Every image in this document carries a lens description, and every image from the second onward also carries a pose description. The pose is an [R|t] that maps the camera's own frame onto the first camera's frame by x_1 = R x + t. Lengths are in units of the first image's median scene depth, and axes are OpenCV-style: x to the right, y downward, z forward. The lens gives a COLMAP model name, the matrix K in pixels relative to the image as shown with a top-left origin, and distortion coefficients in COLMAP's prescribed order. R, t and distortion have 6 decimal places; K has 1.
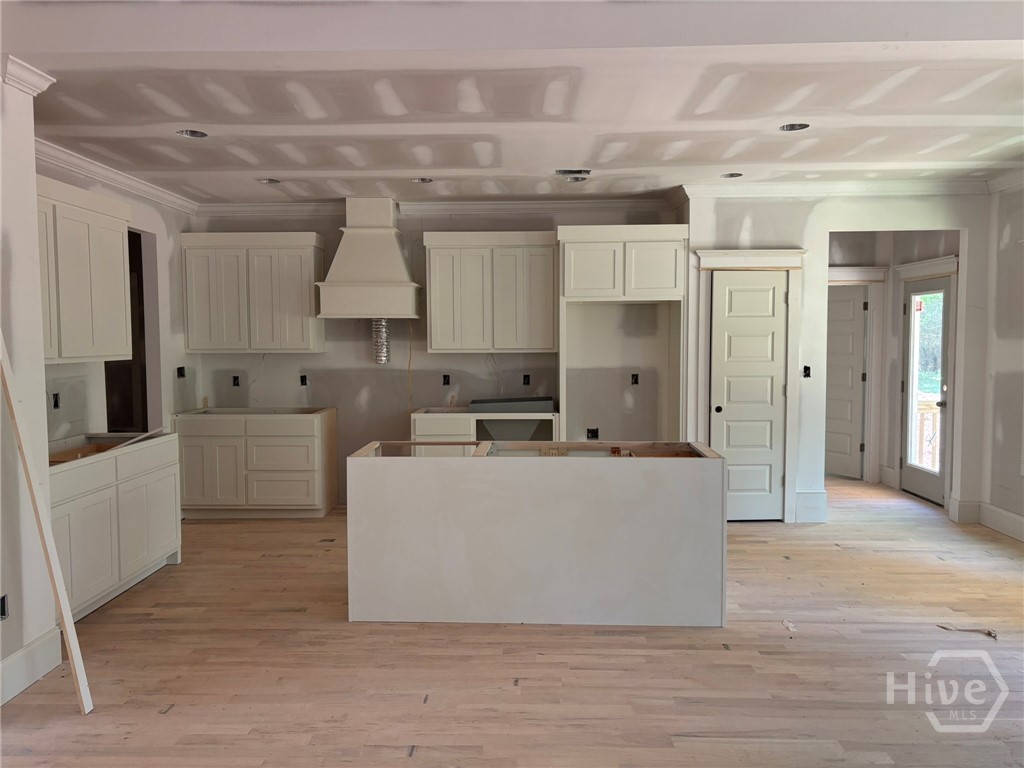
lens RADIAL K [[773.0, 0, 504.5], [0, 773.0, 381.4], [0, 0, 1]] dist [0.022183, -0.006404]
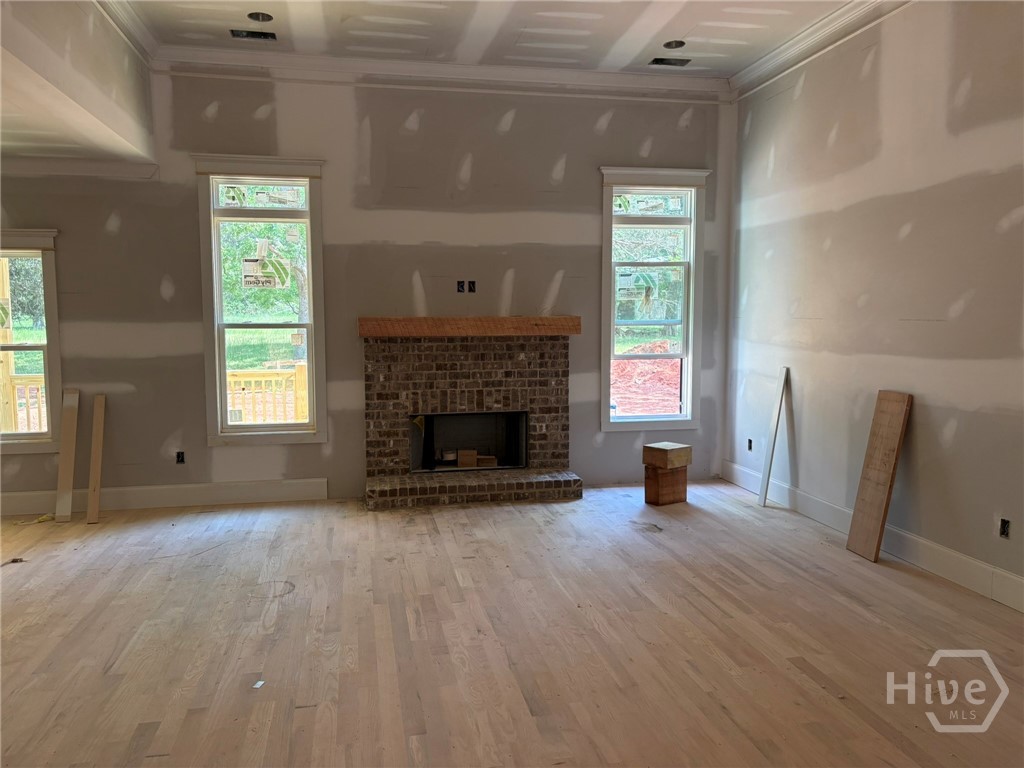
lens RADIAL K [[773.0, 0, 508.0], [0, 773.0, 384.1], [0, 0, 1]] dist [0.022183, -0.006404]
pose [[-0.215837, -0.084541, 0.972763, -0.700937], [0.065496, 0.992748, 0.100810, -0.030152], [-0.974230, 0.085470, -0.208735, 0.444239]]
